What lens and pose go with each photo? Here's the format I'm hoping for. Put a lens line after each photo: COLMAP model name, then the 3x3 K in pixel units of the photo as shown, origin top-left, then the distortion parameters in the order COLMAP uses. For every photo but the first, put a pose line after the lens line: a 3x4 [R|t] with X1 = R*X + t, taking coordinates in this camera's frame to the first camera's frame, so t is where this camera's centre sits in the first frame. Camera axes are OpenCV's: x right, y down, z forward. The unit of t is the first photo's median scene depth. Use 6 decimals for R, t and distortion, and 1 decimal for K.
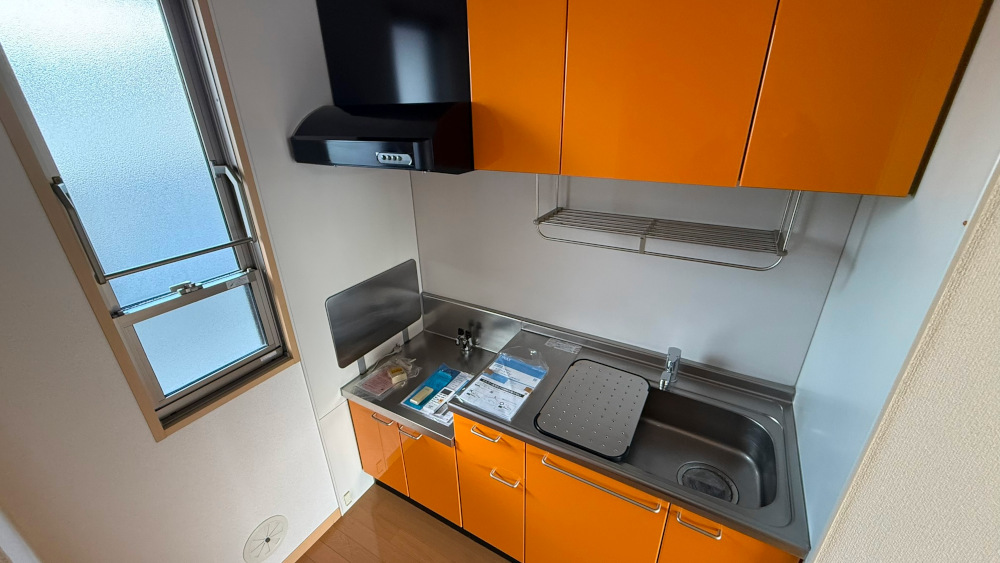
lens RADIAL K [[396.4, 0, 501.3], [0, 396.4, 280.4], [0, 0, 1]] dist [0.004021, 0.000040]
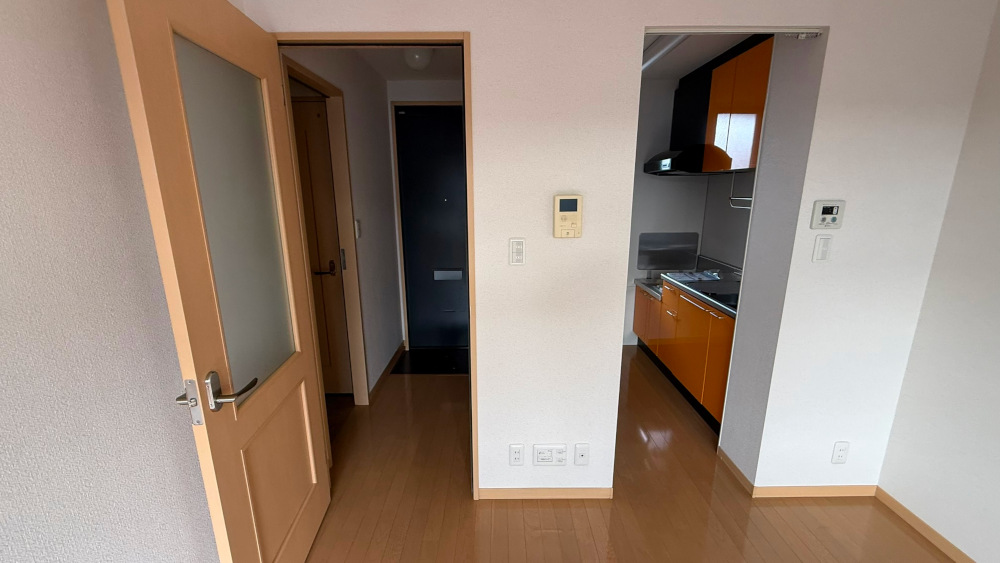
lens RADIAL K [[396.4, 0, 500.1], [0, 396.4, 280.5], [0, 0, 1]] dist [0.004021, 0.000040]
pose [[0.510779, 0.207824, -0.834214, 0.858145], [-0.347839, 0.937329, 0.020535, 0.421496], [0.786201, 0.279683, 0.551058, -0.627265]]
